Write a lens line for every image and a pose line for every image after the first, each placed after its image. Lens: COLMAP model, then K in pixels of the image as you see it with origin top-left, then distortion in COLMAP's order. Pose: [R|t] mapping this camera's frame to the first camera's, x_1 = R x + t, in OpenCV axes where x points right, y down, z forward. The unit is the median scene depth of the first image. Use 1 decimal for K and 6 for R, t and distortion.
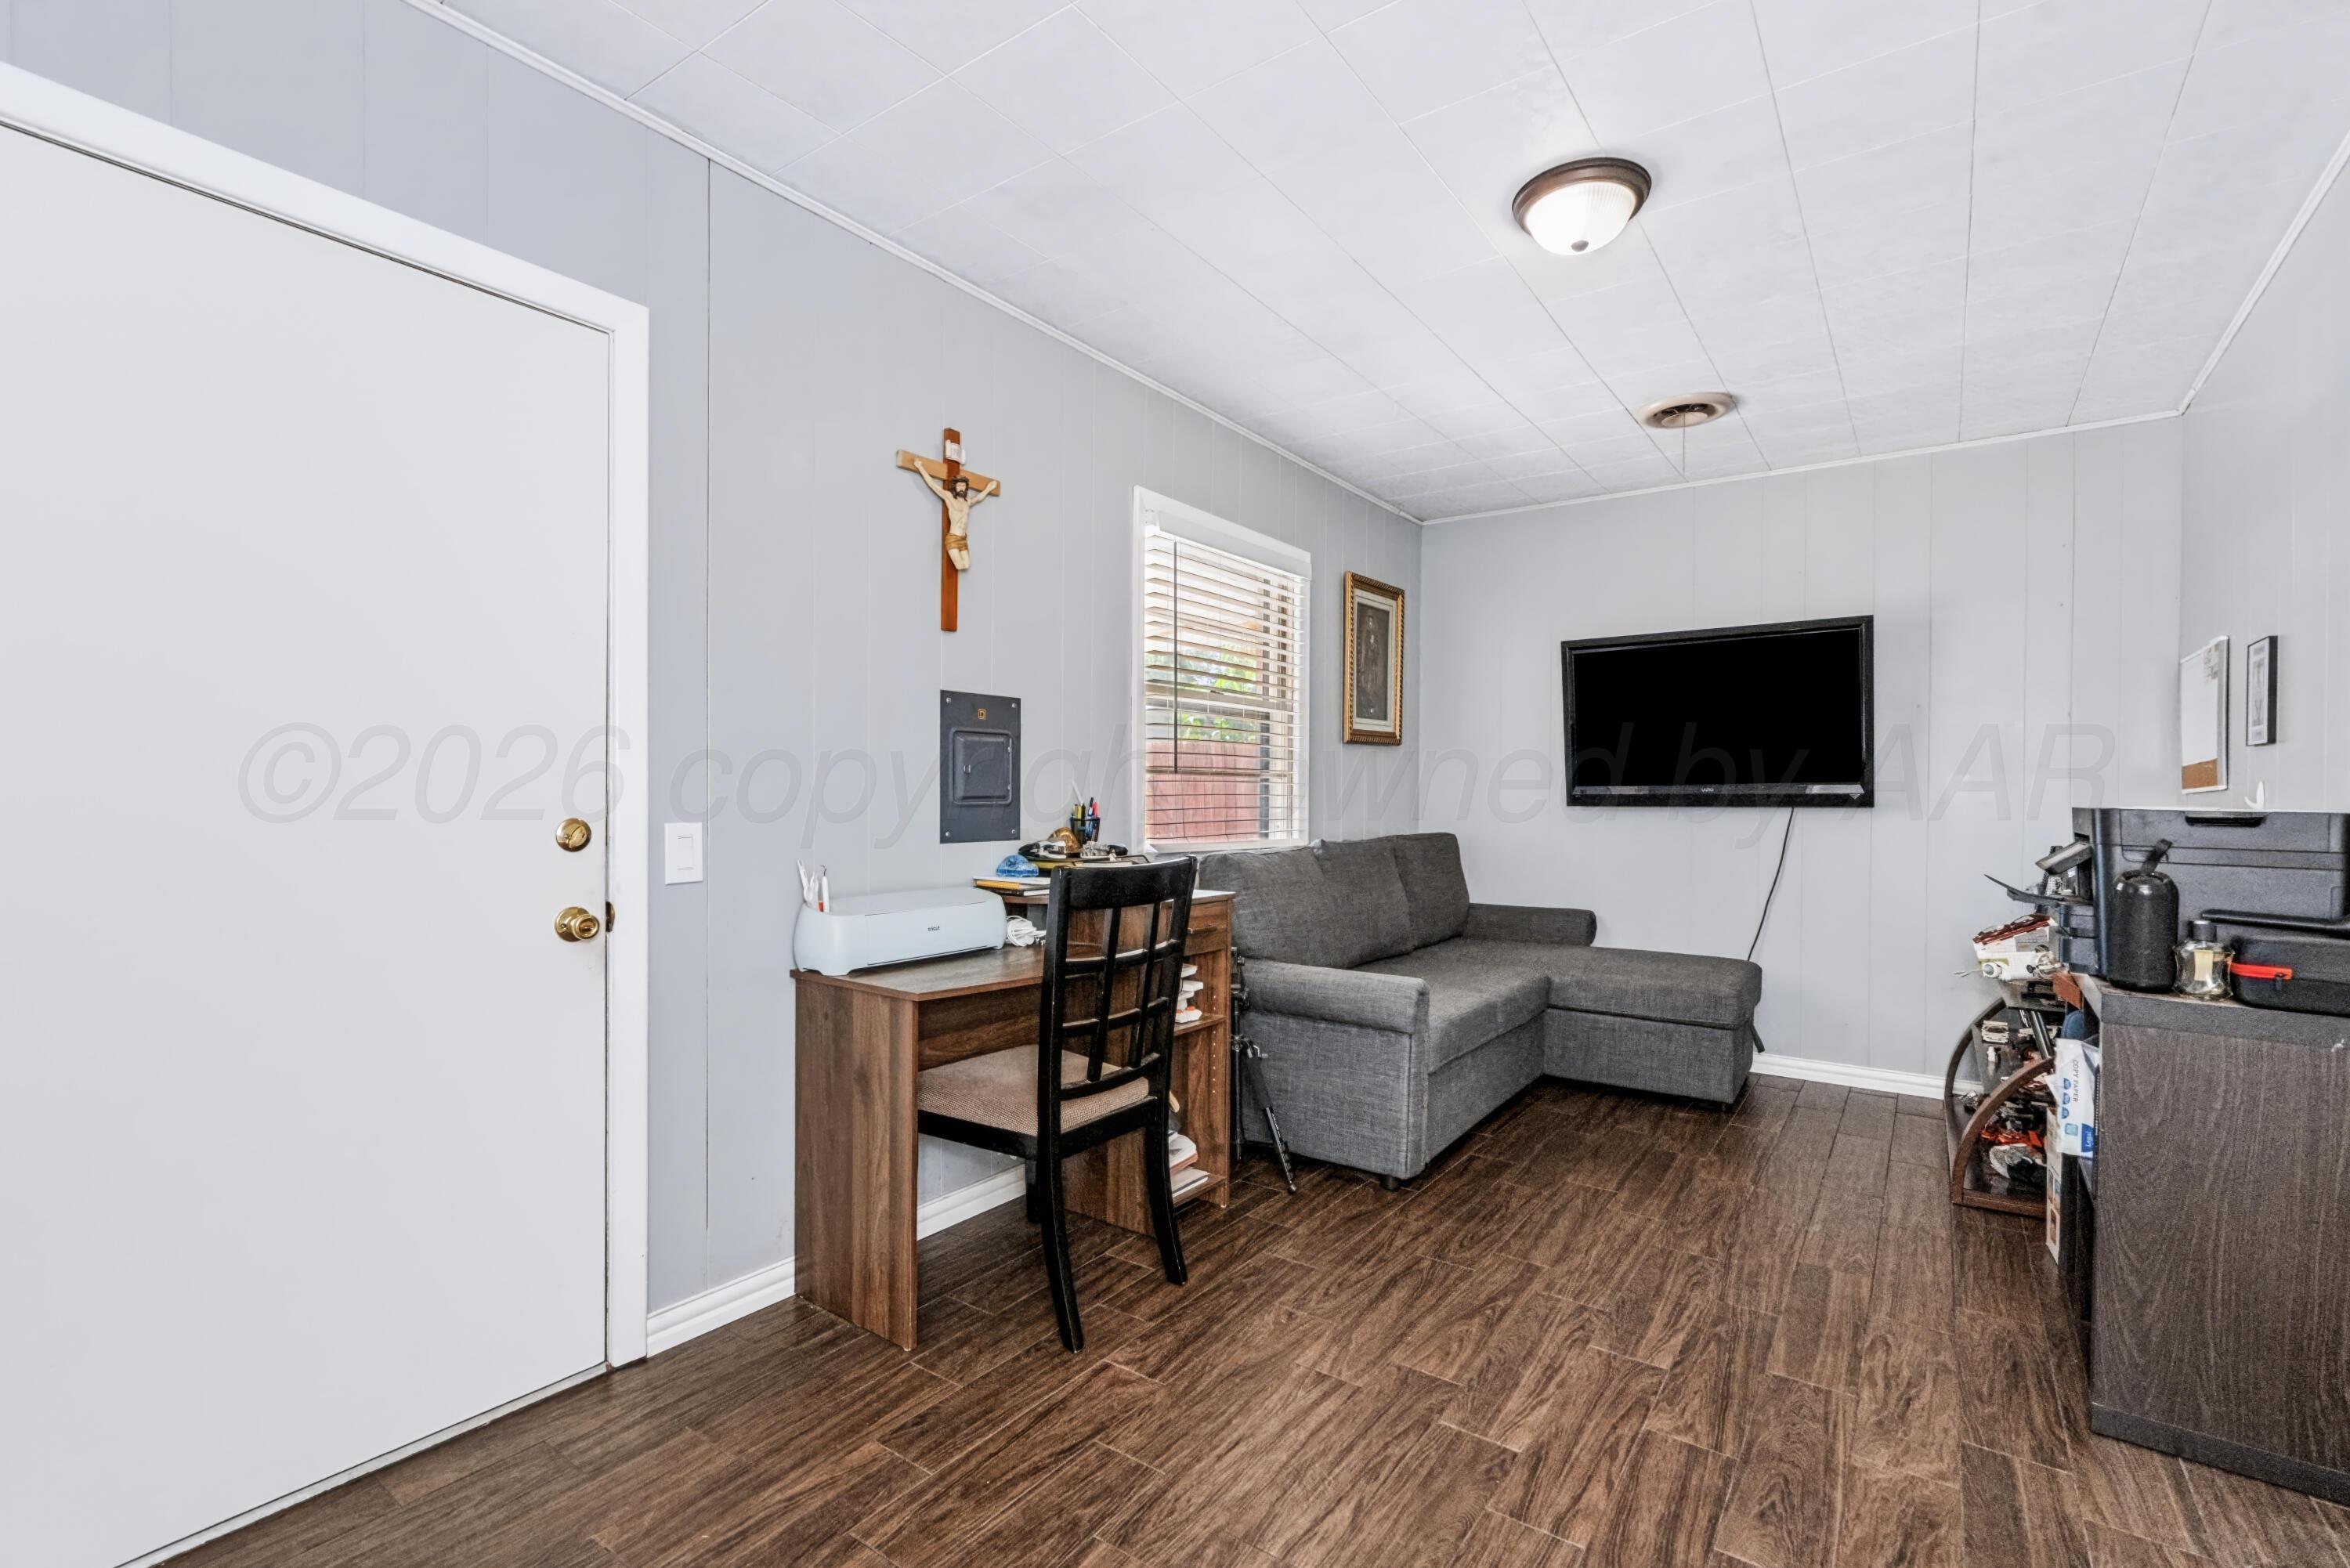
lens RADIAL K [[1061.3, 0, 1176.3], [0, 1061.3, 793.0], [0, 0, 1]] dist [-0.002193, -0.000789]
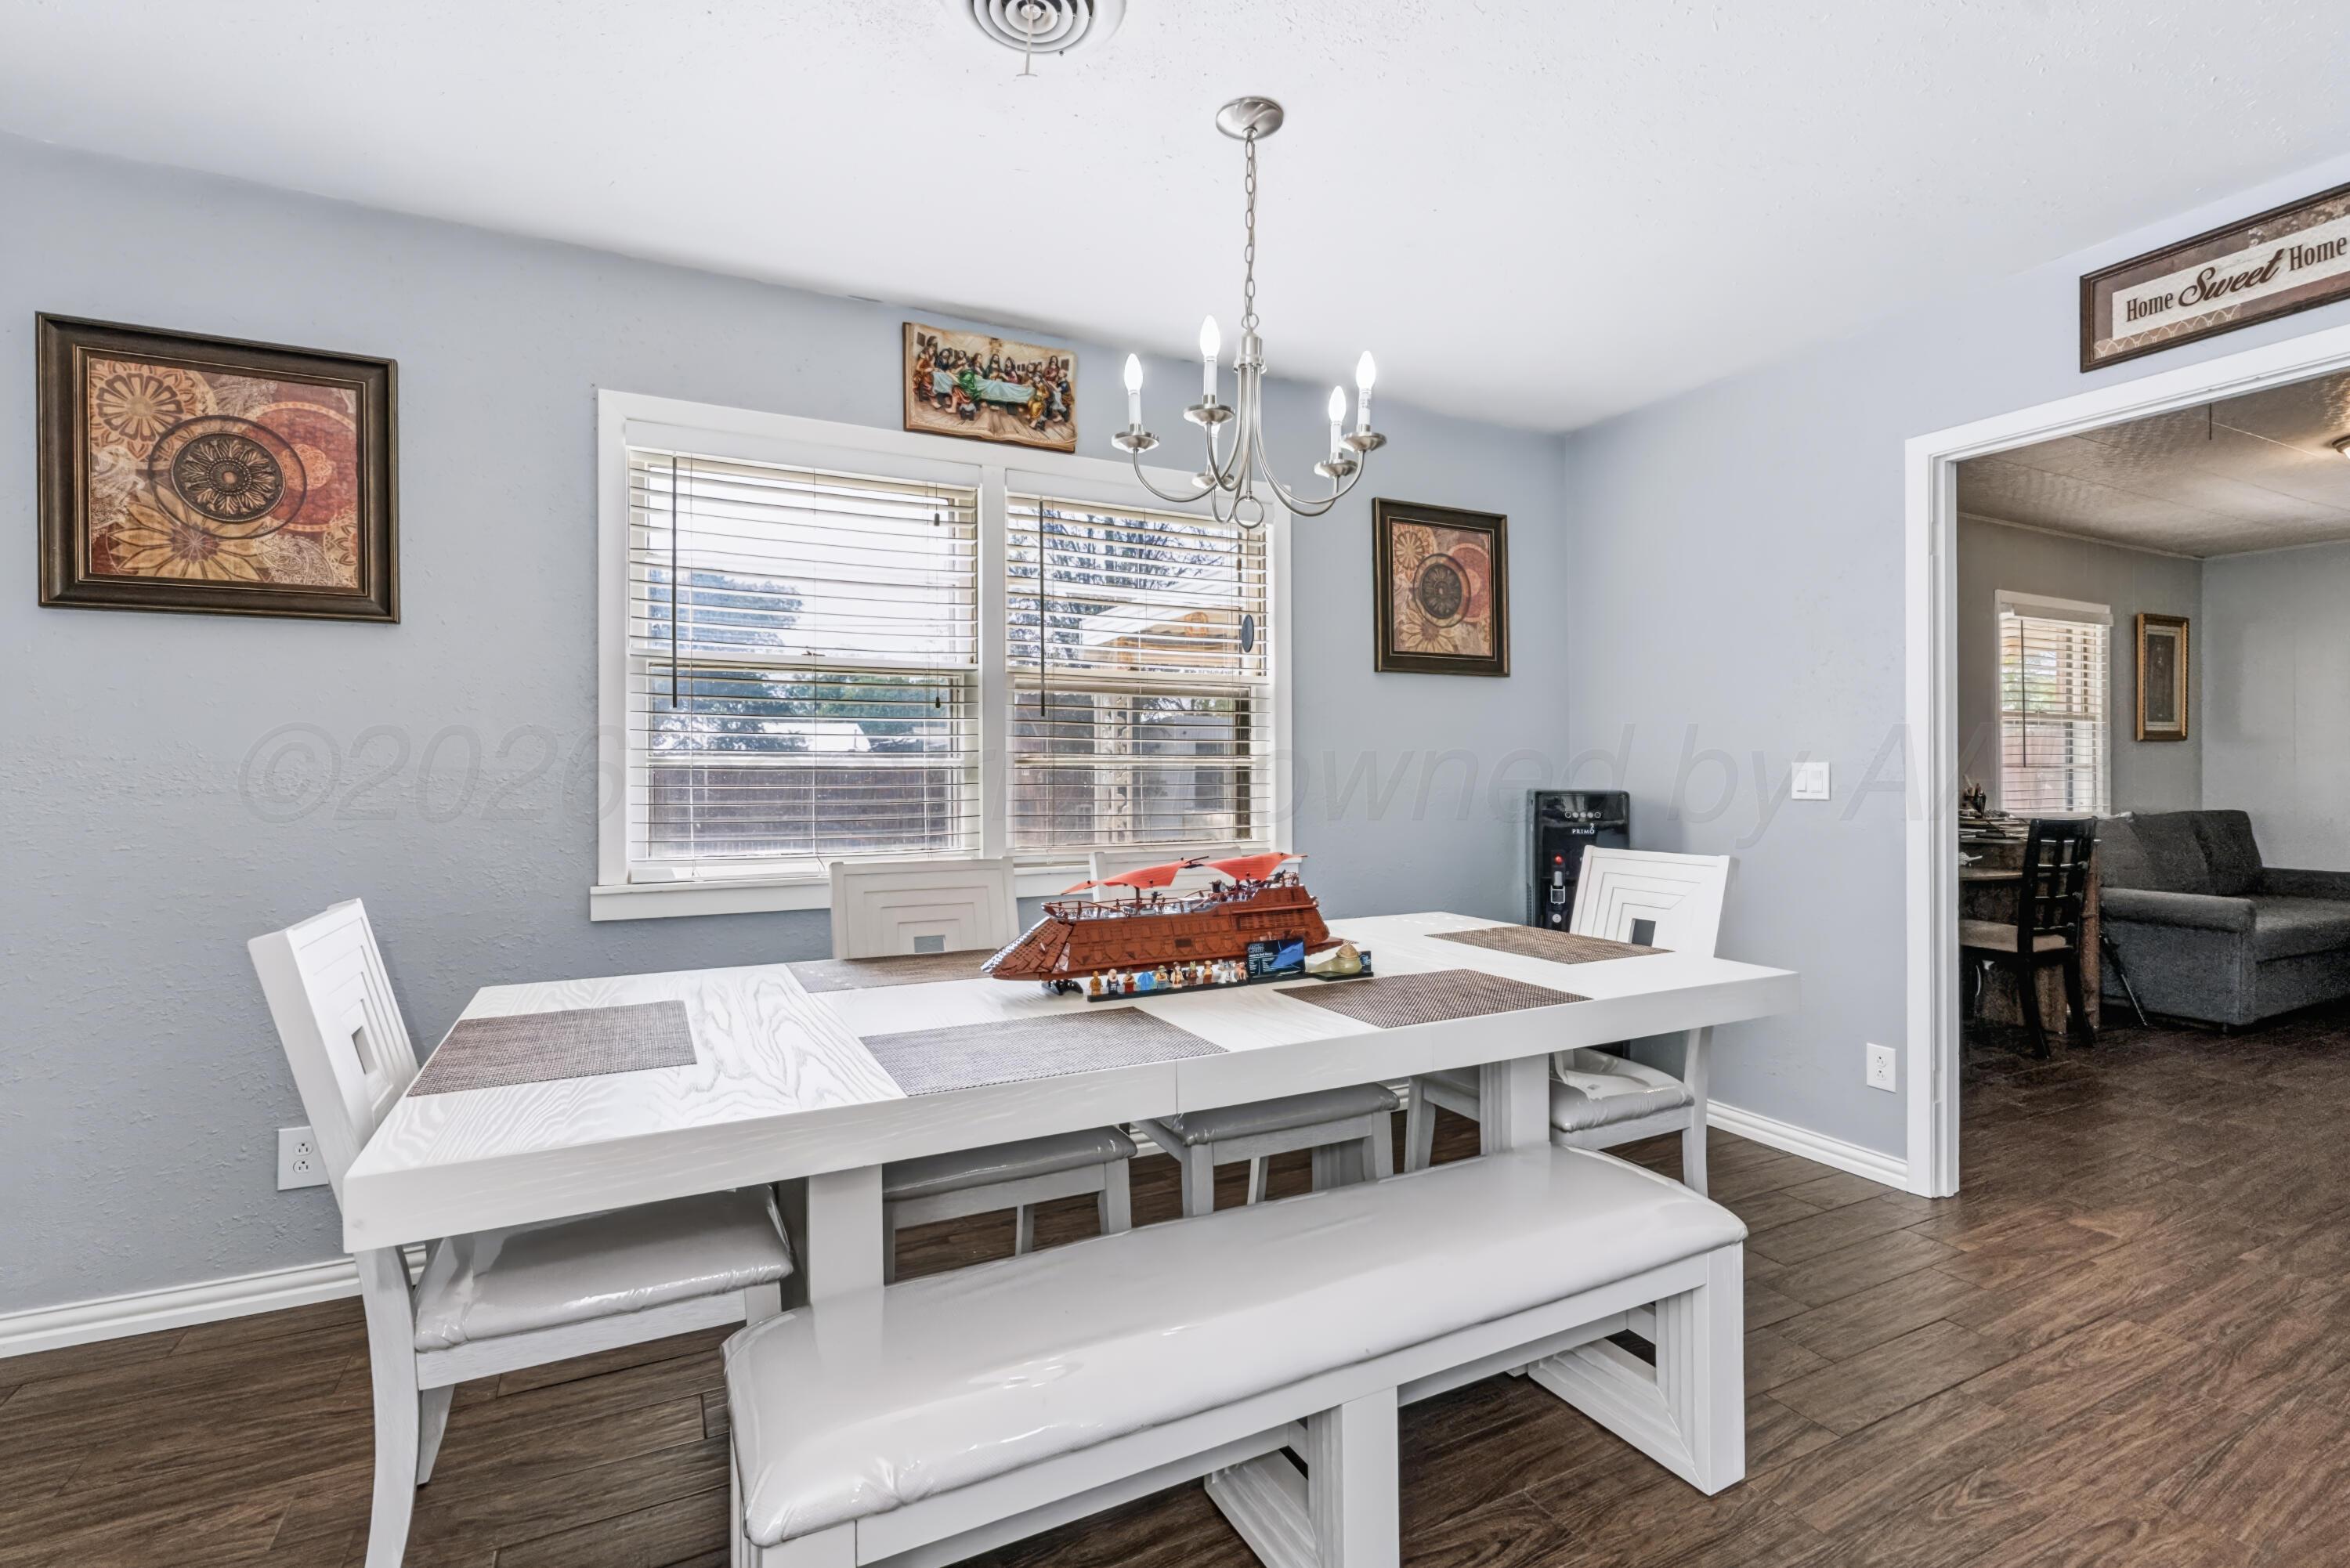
lens RADIAL K [[1061.3, 0, 1158.0], [0, 1061.3, 776.2], [0, 0, 1]] dist [-0.002193, -0.000789]
pose [[0.881888, -0.013049, -0.471278, -0.393929], [0.011975, 0.999914, -0.005277, -0.014892], [0.471307, -0.000990, 0.881969, -0.989347]]
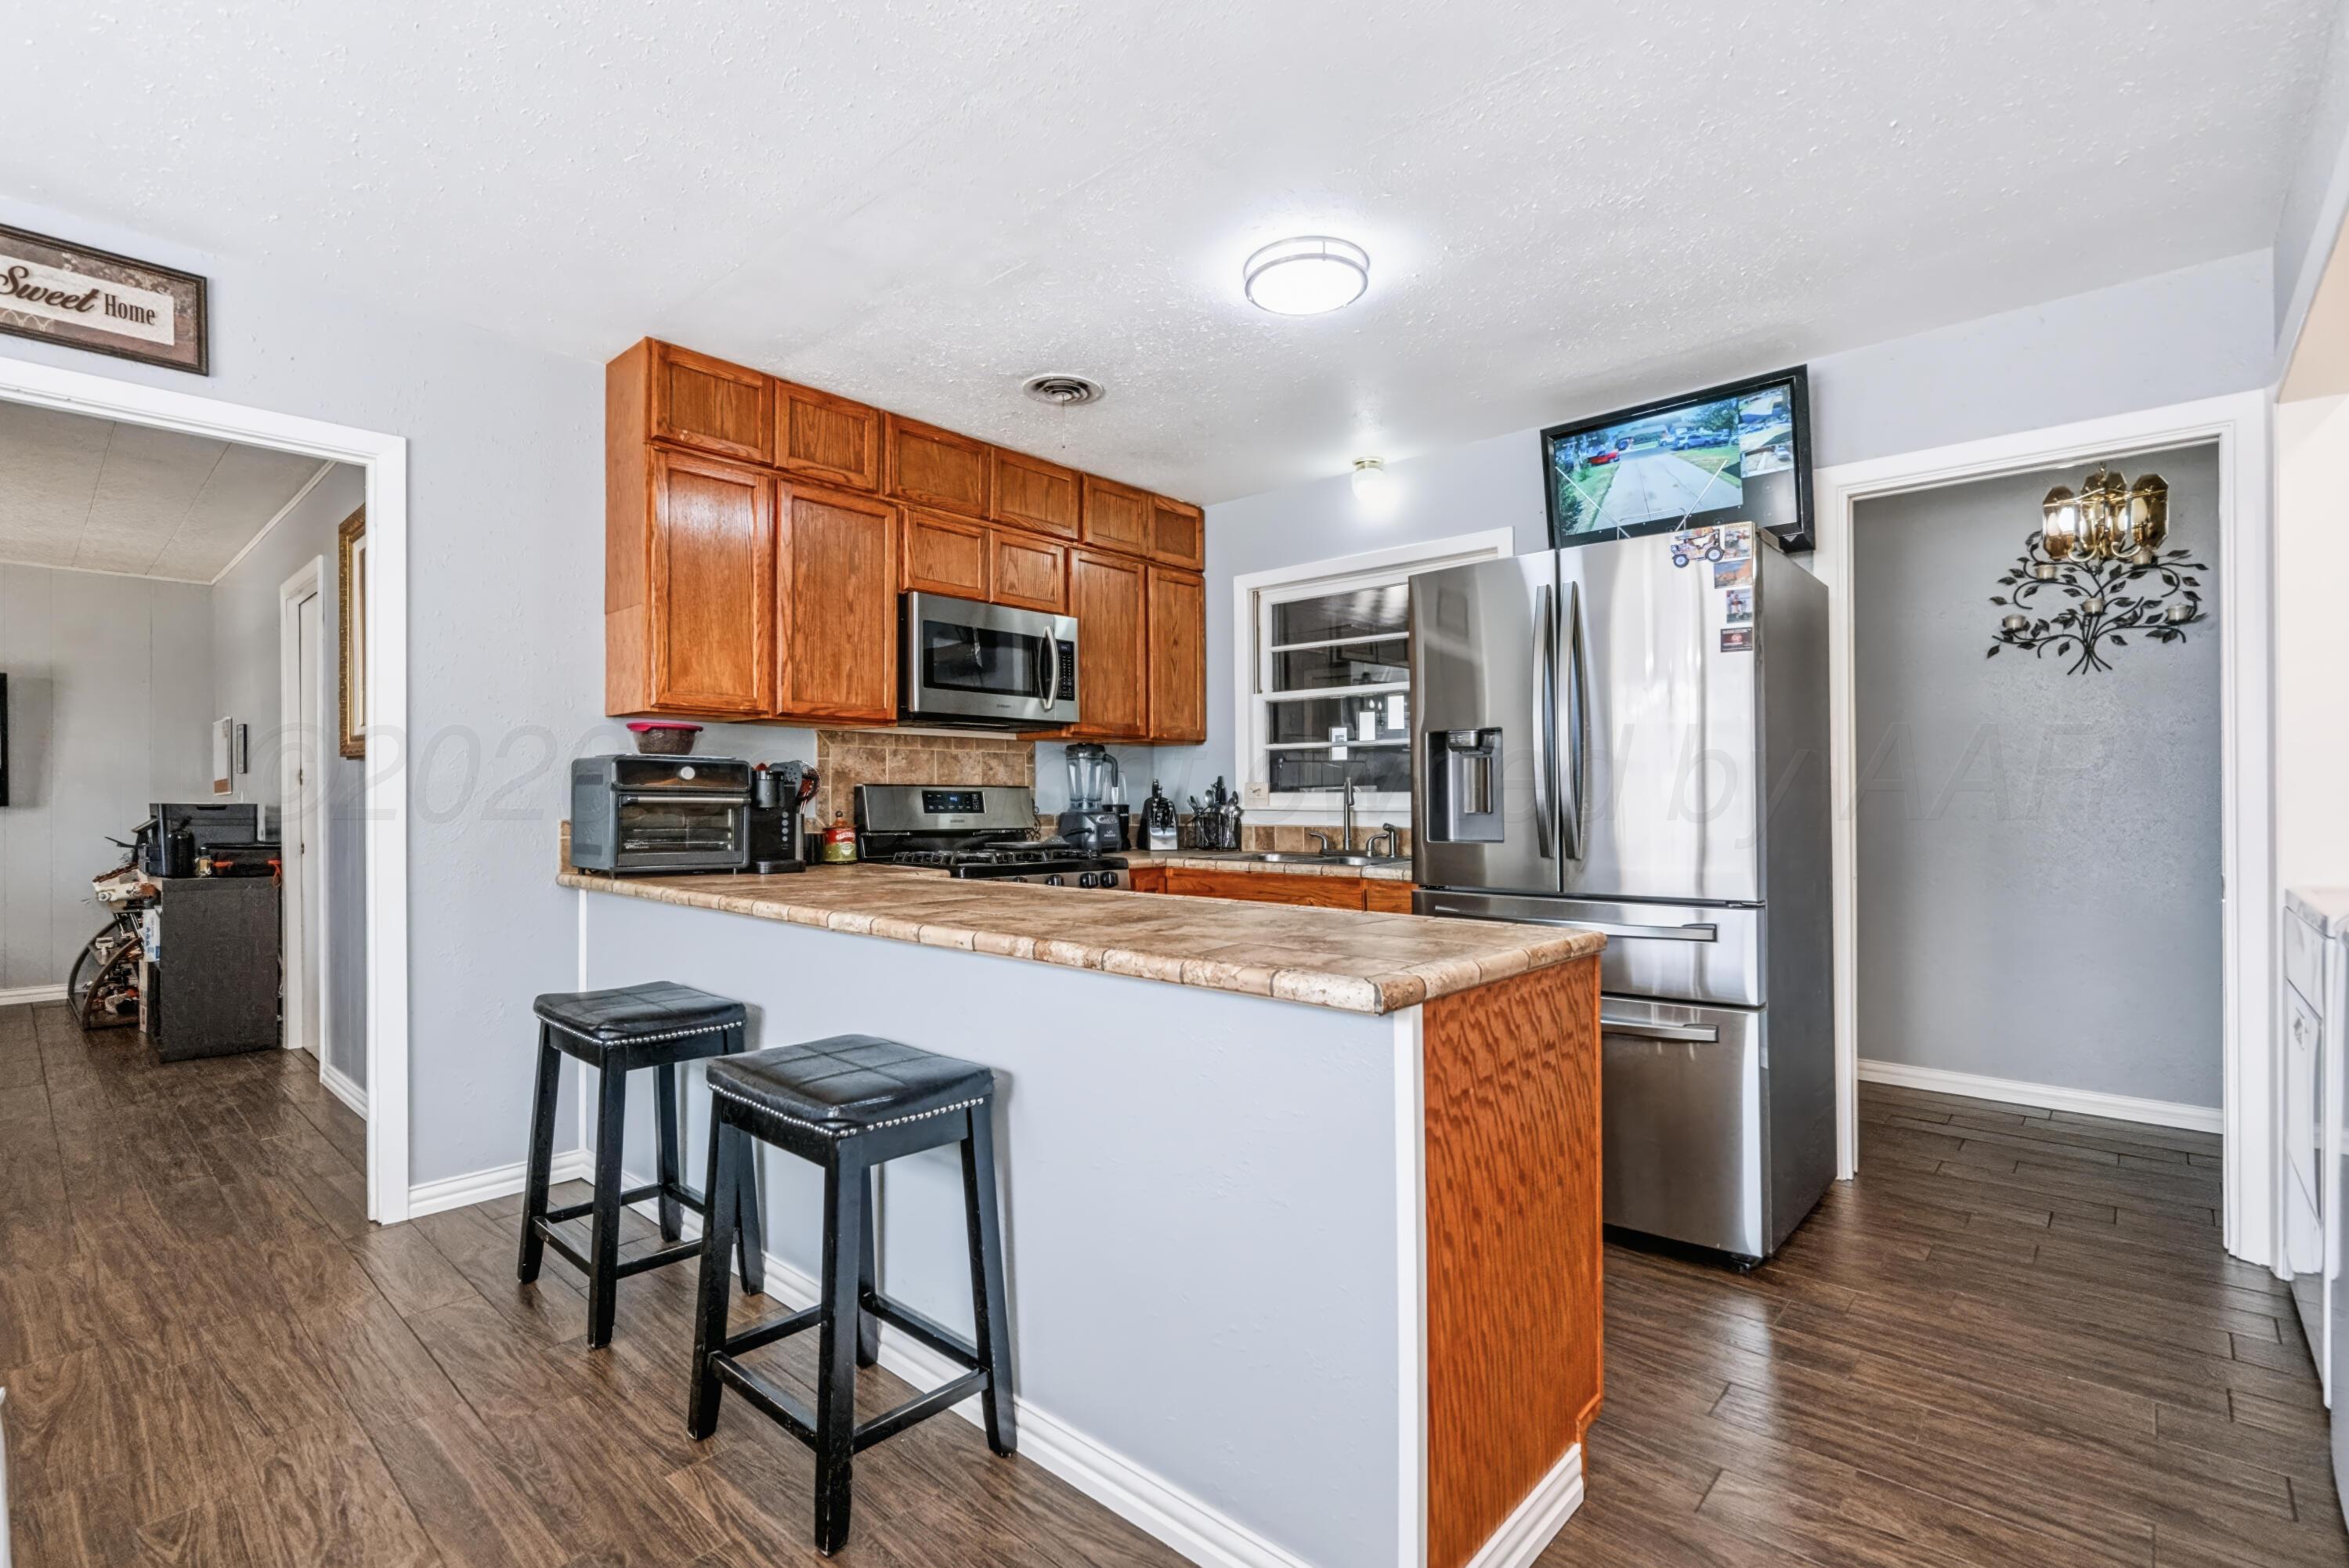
lens RADIAL K [[1060.9, 0, 1162.8], [0, 1060.9, 792.4], [0, 0, 1]] dist [-0.002193, -0.000789]
pose [[0.115401, -0.007707, 0.993289, -0.696968], [0.008101, 0.999944, 0.006818, -0.004477], [-0.993286, 0.007260, 0.115457, -0.858567]]
